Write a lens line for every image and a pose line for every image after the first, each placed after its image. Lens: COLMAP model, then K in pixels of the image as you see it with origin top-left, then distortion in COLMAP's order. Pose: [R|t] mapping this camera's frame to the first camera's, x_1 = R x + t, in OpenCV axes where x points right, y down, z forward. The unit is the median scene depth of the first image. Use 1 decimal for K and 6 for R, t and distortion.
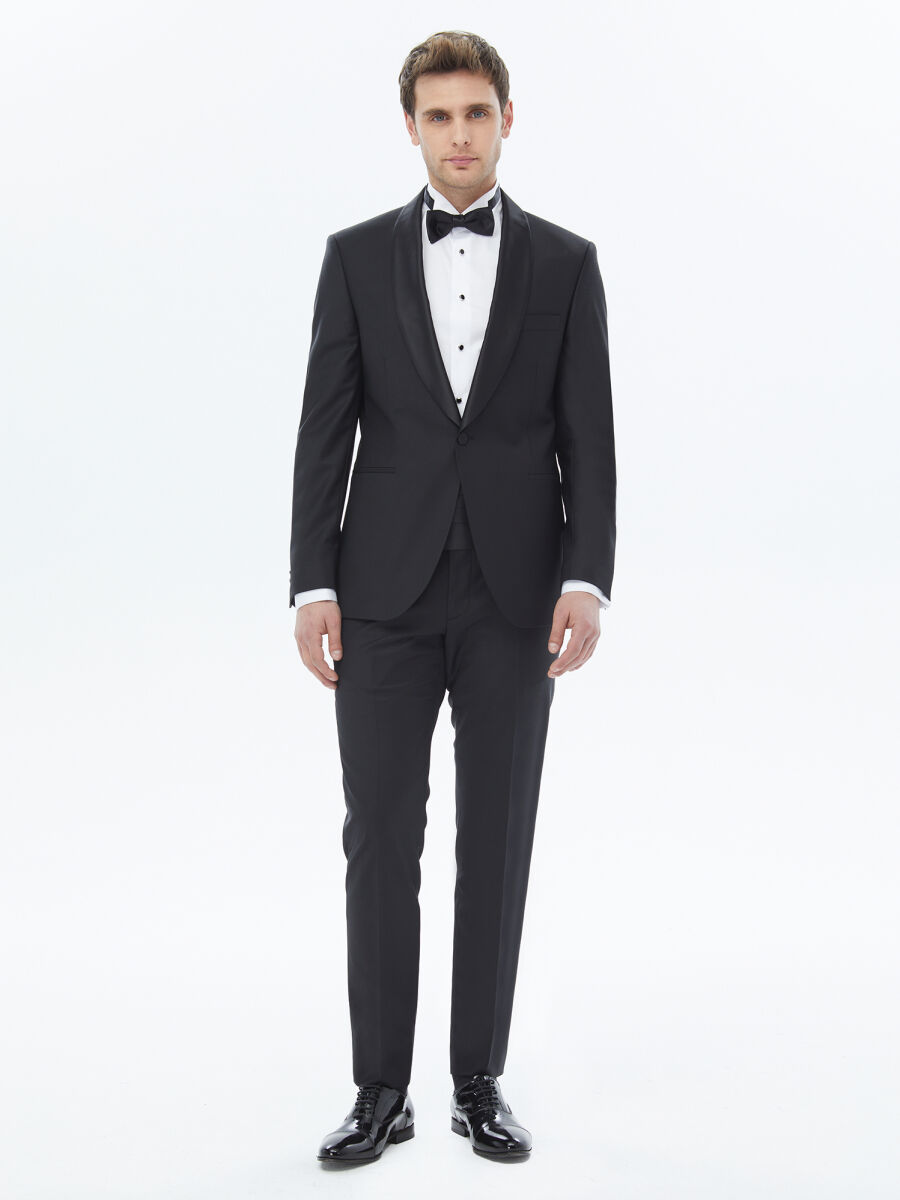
lens RADIAL K [[2214.1, 0, 450.0], [0, 2214.1, 600.0], [0, 0, 1]] dist [-0.164317, 0.002727]
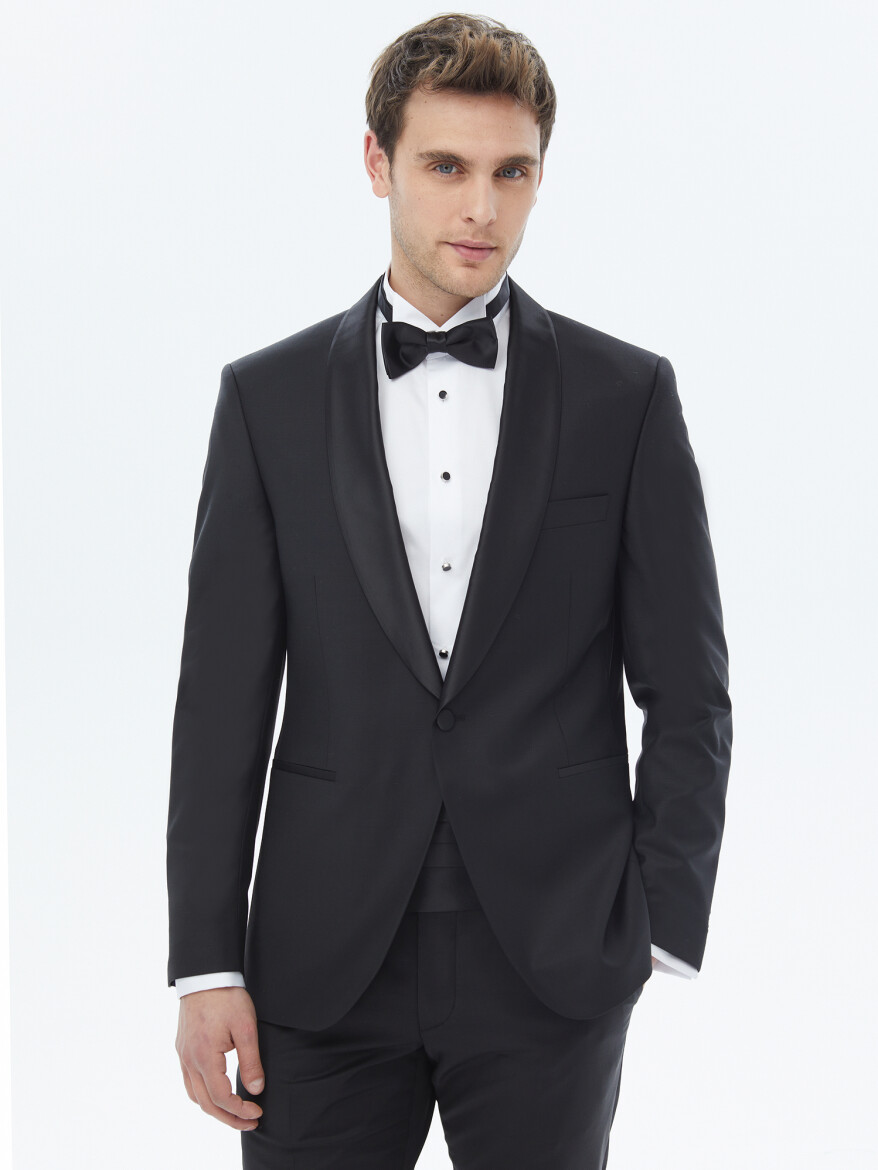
lens RADIAL K [[2644.2, 0, 439.0], [0, 2644.2, 585.0], [0, 0, 1]] dist [-0.101686, -0.180001]
pose [[0.999420, -0.022563, 0.025521, -0.015312], [0.026530, 0.985482, -0.167697, 0.014706], [-0.021366, 0.168277, 0.985508, 0.297826]]
